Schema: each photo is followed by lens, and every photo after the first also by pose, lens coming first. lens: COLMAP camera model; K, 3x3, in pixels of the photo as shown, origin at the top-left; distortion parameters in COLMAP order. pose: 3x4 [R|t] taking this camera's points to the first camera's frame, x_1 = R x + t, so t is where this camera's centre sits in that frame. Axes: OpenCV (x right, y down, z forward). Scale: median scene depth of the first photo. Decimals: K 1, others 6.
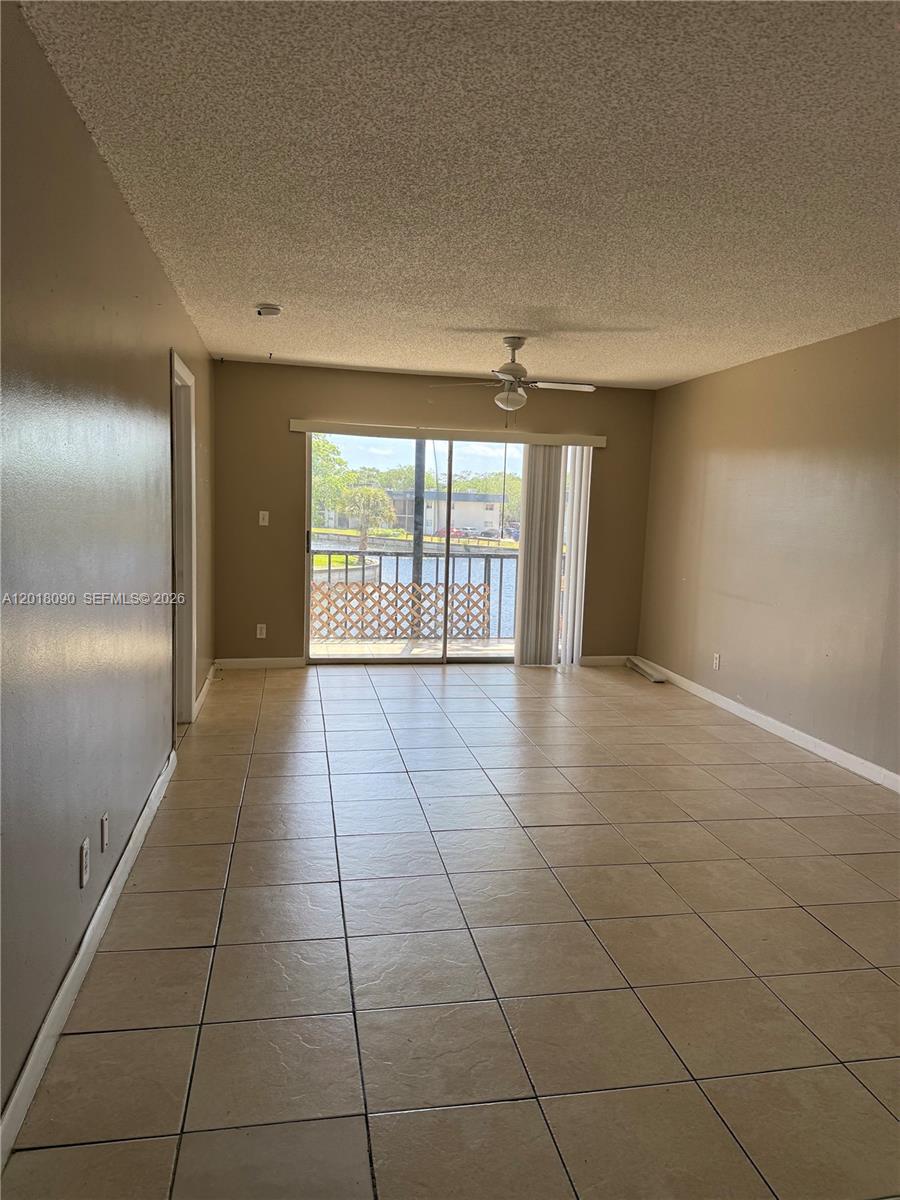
lens RADIAL K [[839.3, 0, 450.0], [0, 839.3, 600.0], [0, 0, 1]] dist [0.116718, -0.132490]
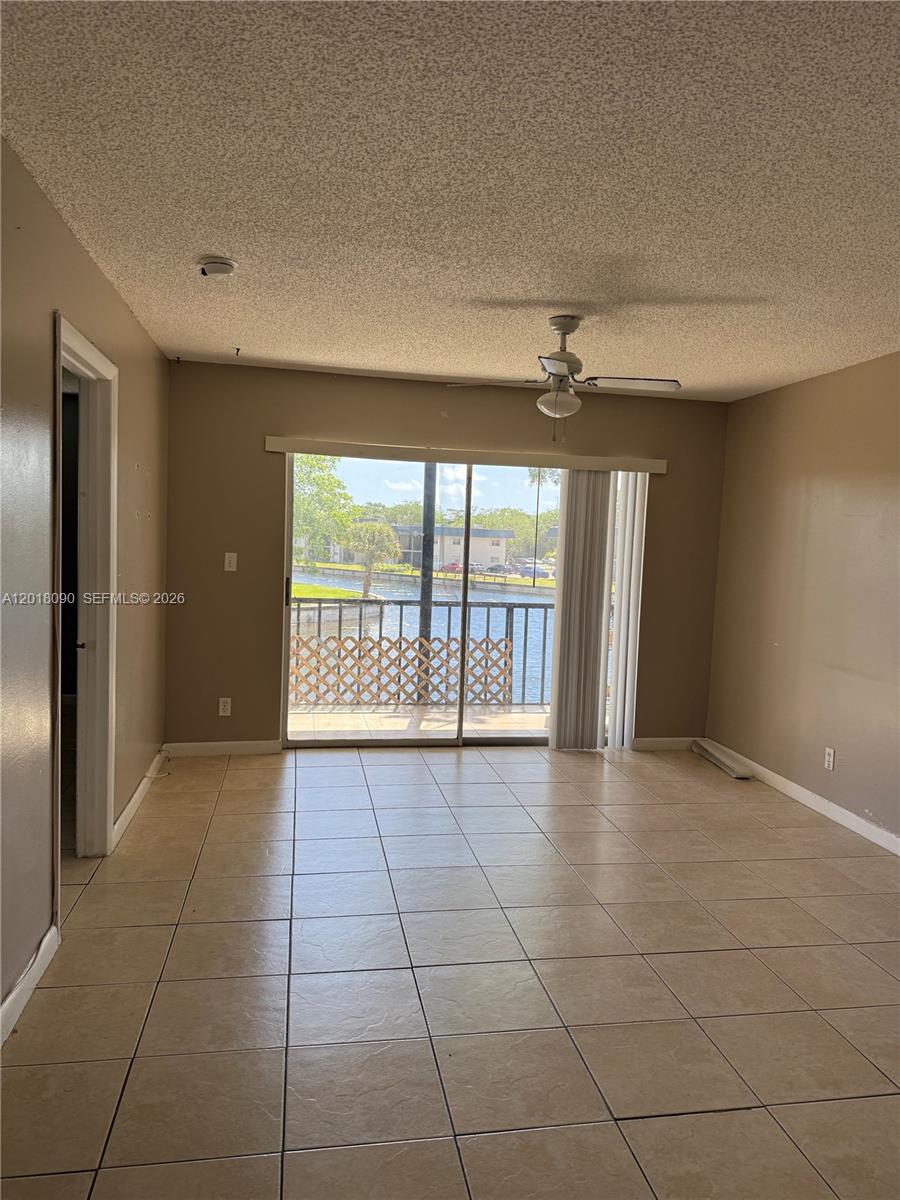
lens RADIAL K [[836.1, 0, 450.0], [0, 836.1, 600.0], [0, 0, 1]] dist [0.068761, -0.137132]
pose [[0.999973, 0.004717, -0.005721, -0.011339], [-0.004949, 0.999141, -0.041136, -0.026606], [0.005522, 0.041163, 0.999137, 0.198180]]
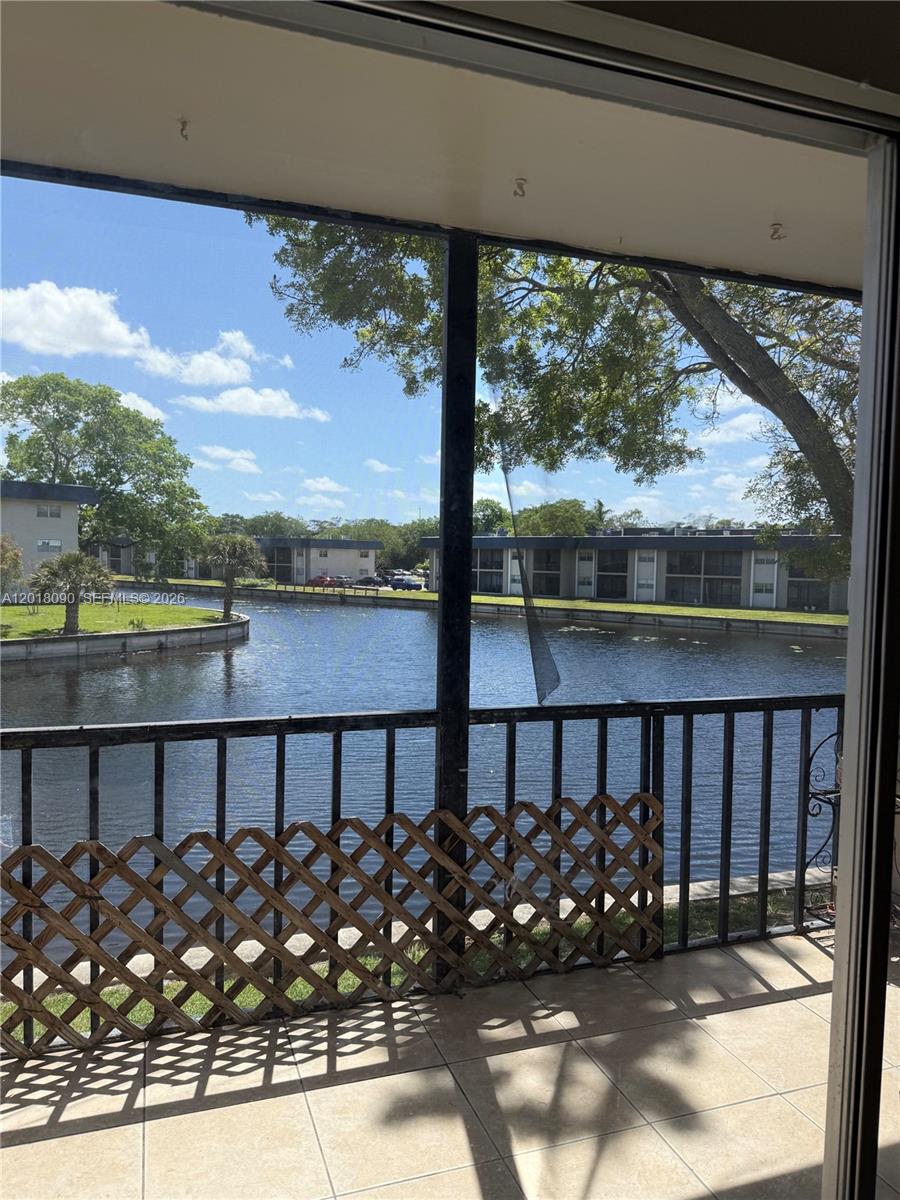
lens RADIAL K [[836.1, 0, 450.0], [0, 836.1, 600.0], [0, 0, 1]] dist [0.068761, -0.137132]
pose [[0.987399, -0.019958, 0.156990, -0.099785], [0.028490, 0.998226, -0.052286, -0.093163], [-0.155668, 0.056100, 0.986215, 0.782108]]
